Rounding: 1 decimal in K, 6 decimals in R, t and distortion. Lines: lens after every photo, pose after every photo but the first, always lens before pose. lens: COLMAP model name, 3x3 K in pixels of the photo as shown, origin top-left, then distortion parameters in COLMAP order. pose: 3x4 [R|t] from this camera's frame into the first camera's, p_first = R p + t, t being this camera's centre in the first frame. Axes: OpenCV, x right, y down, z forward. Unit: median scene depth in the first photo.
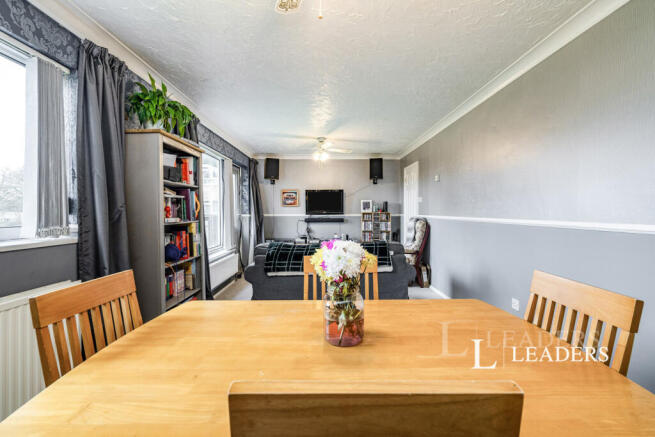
lens RADIAL K [[297.4, 0, 326.0], [0, 297.4, 215.0], [0, 0, 1]] dist [0.005845, 0.001627]
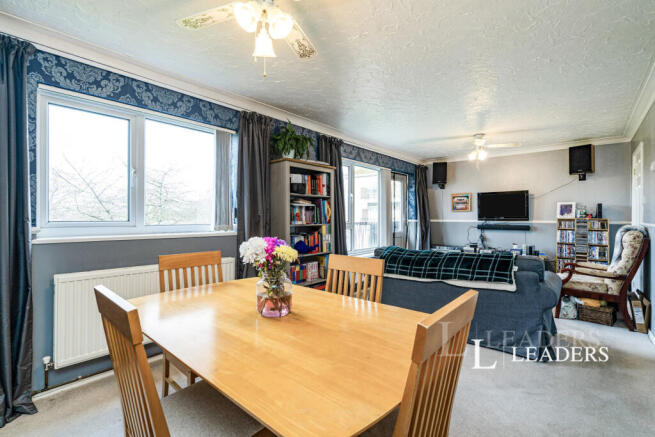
lens RADIAL K [[297.4, 0, 328.5], [0, 297.4, 217.4], [0, 0, 1]] dist [0.005845, 0.001627]
pose [[0.755251, 0.003965, -0.655423, 0.190119], [-0.010895, 0.999919, -0.006506, -0.000066], [0.655345, 0.012054, 0.755234, 0.028337]]
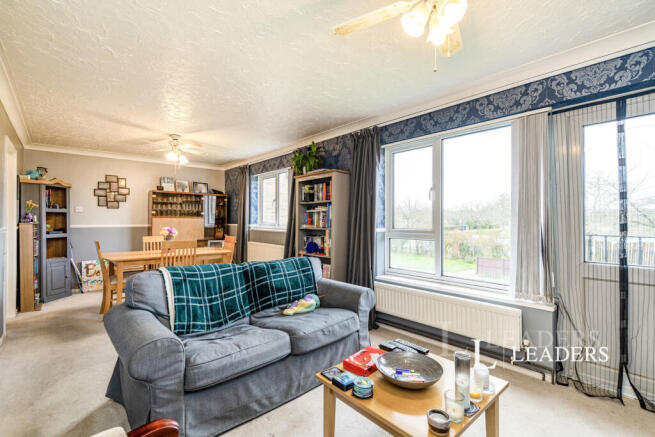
lens RADIAL K [[297.4, 0, 328.9], [0, 297.4, 220.2], [0, 0, 1]] dist [0.005845, 0.001627]
pose [[-0.727658, -0.008021, -0.685894, 0.206436], [-0.012666, 0.999918, 0.001744, -0.007272], [0.685824, 0.009957, -0.727700, 0.920829]]
